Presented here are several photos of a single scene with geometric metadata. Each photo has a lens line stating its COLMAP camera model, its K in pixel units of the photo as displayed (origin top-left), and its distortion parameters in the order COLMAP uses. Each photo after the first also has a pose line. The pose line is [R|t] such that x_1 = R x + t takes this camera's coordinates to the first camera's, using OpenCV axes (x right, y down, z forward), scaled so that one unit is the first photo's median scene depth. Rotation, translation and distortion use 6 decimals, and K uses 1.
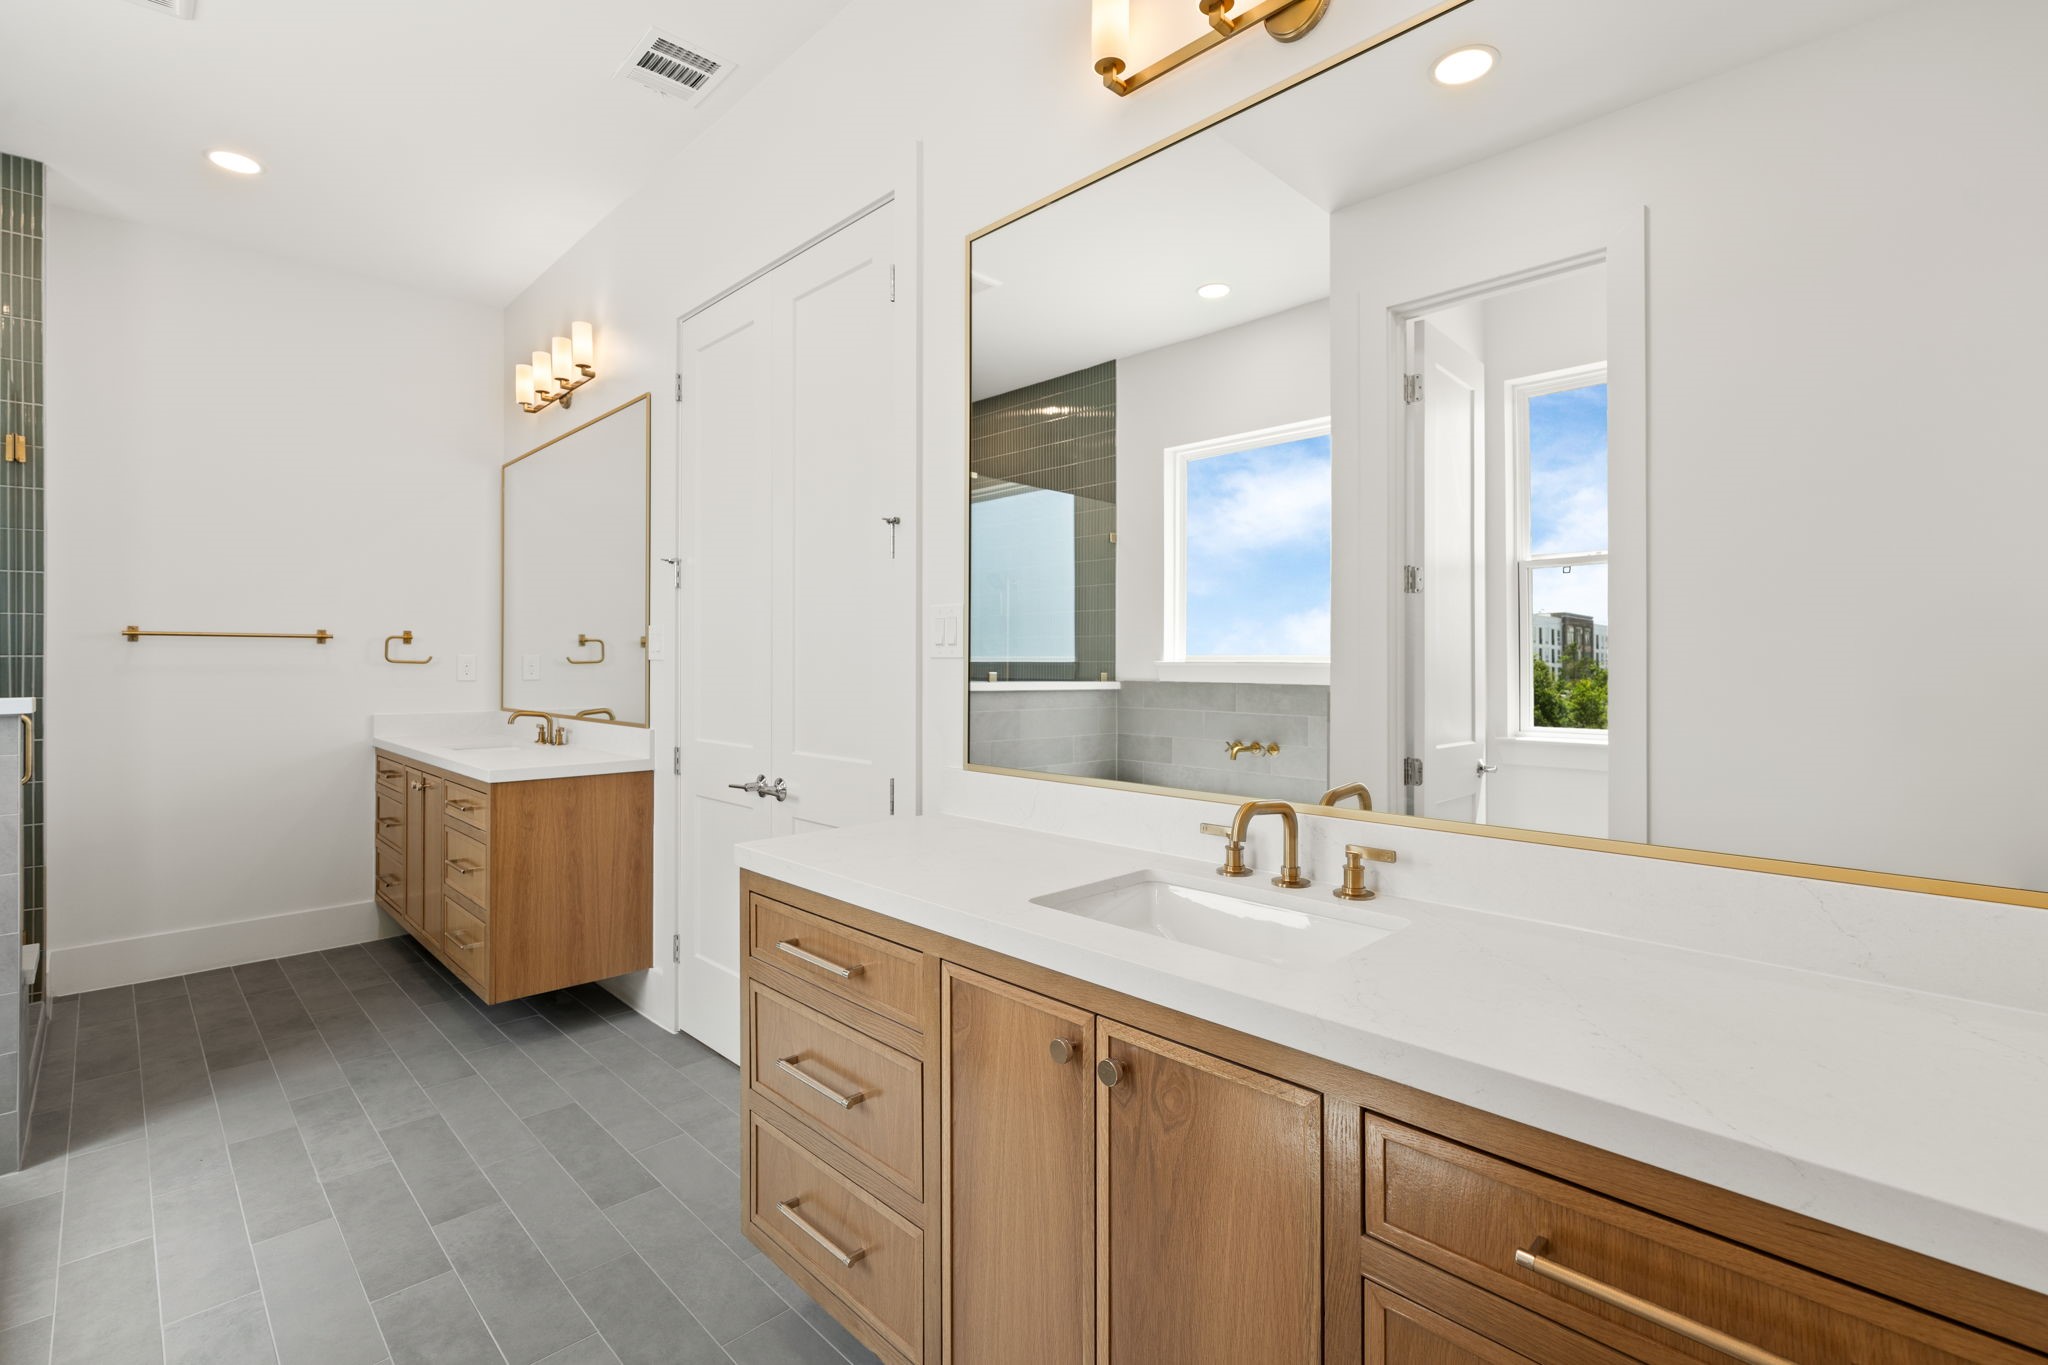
lens RADIAL K [[937.8, 0, 1026.0], [0, 937.8, 675.5], [0, 0, 1]] dist [-0.001103, 0.000621]
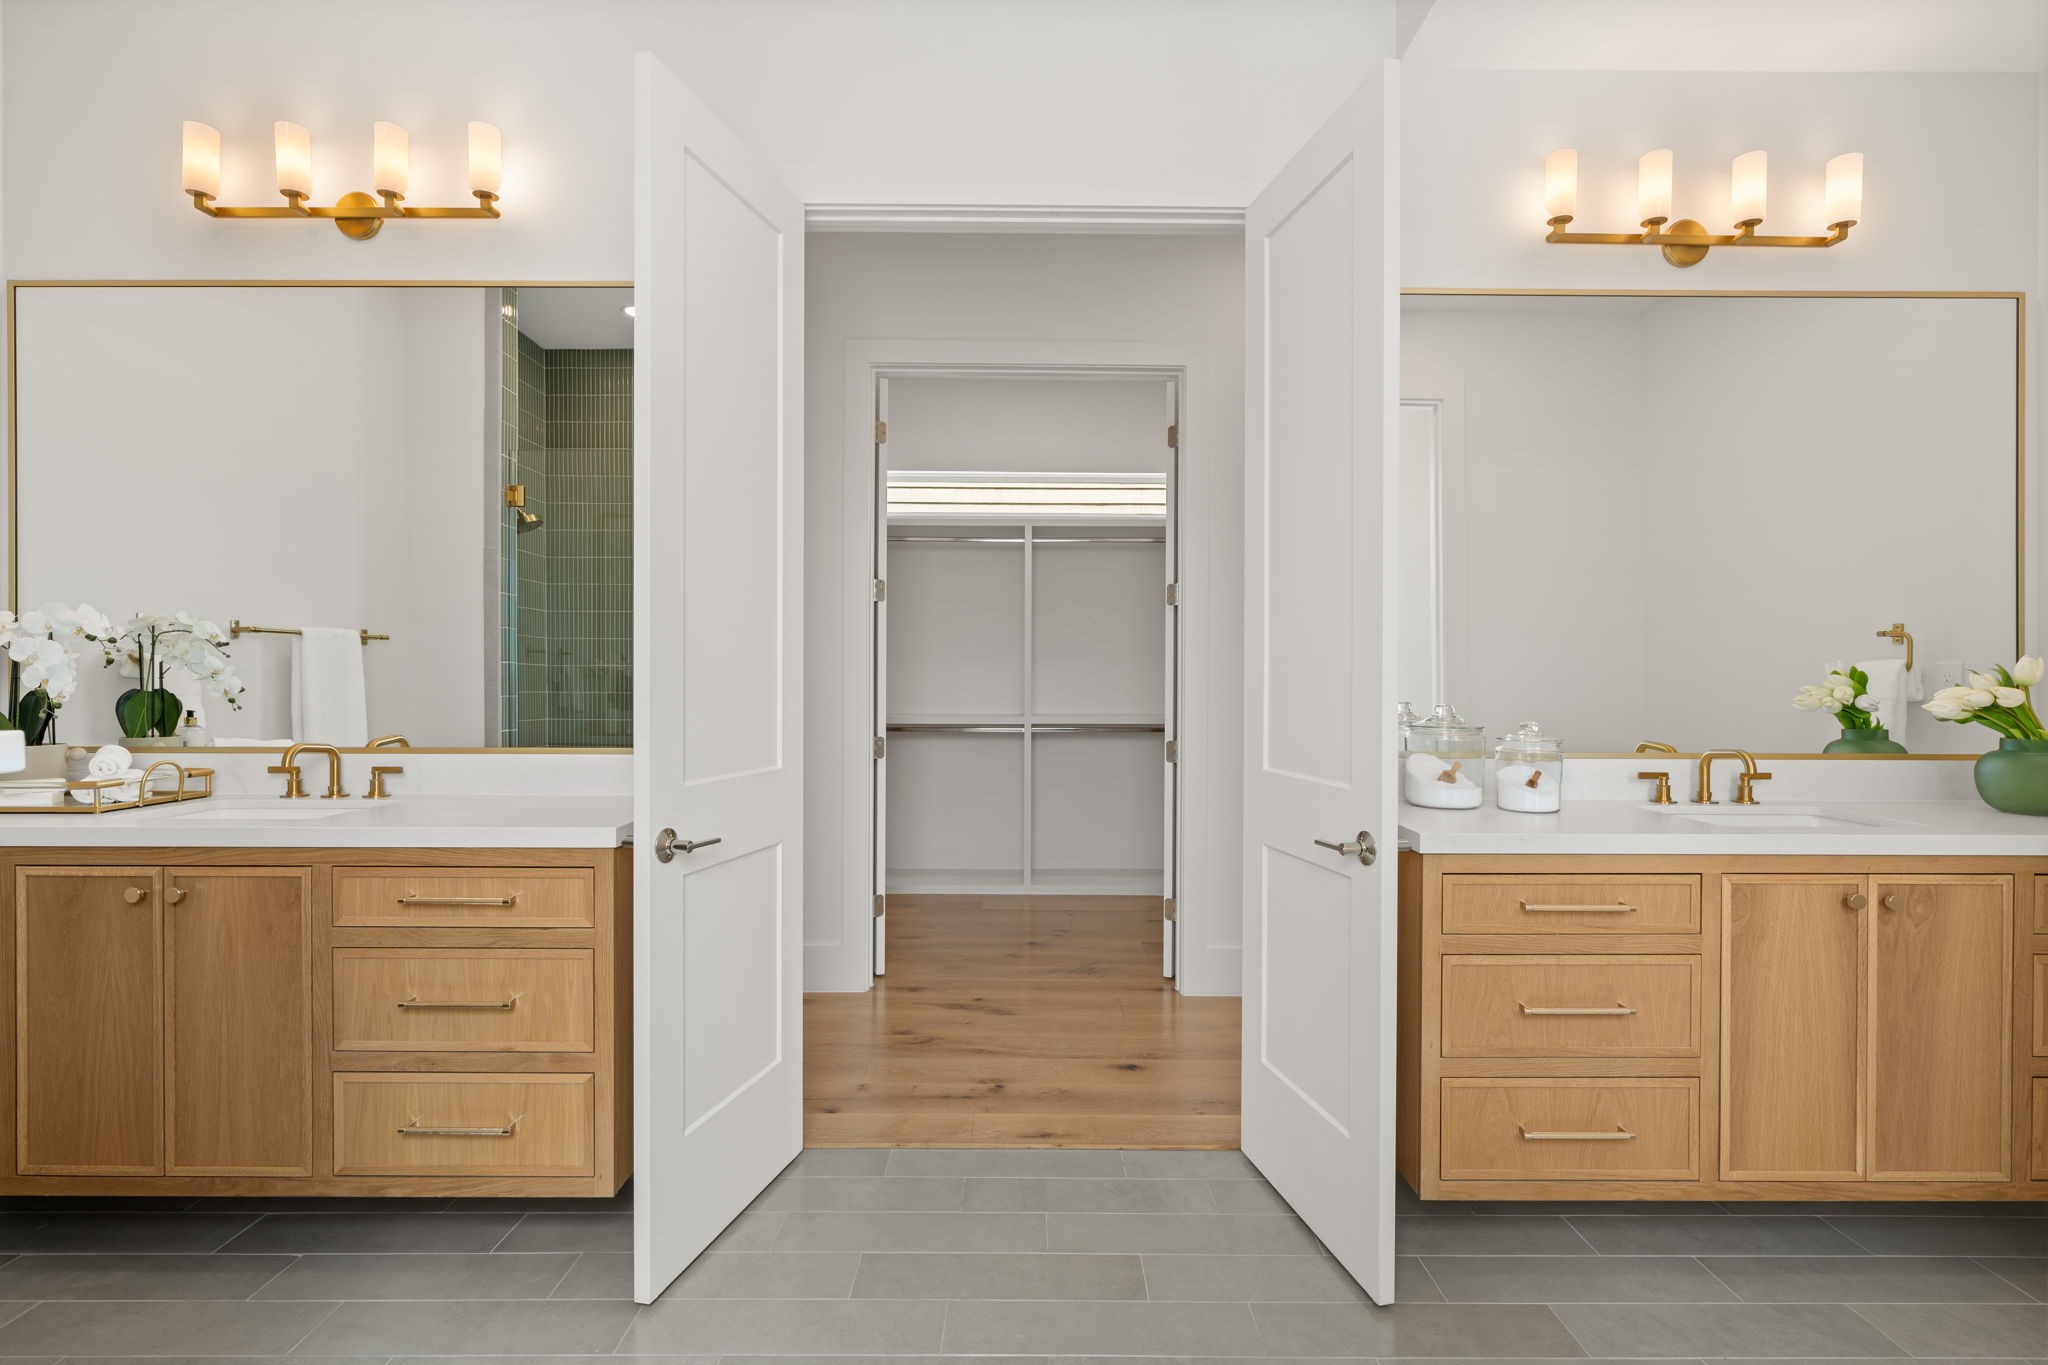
lens RADIAL K [[937.8, 0, 1026.0], [0, 937.8, 675.5], [0, 0, 1]] dist [-0.001103, 0.000621]
pose [[0.696937, -0.006605, 0.717102, -1.459076], [0.006470, 0.999975, 0.002923, -0.001709], [-0.717103, 0.002602, 0.696962, 0.620923]]
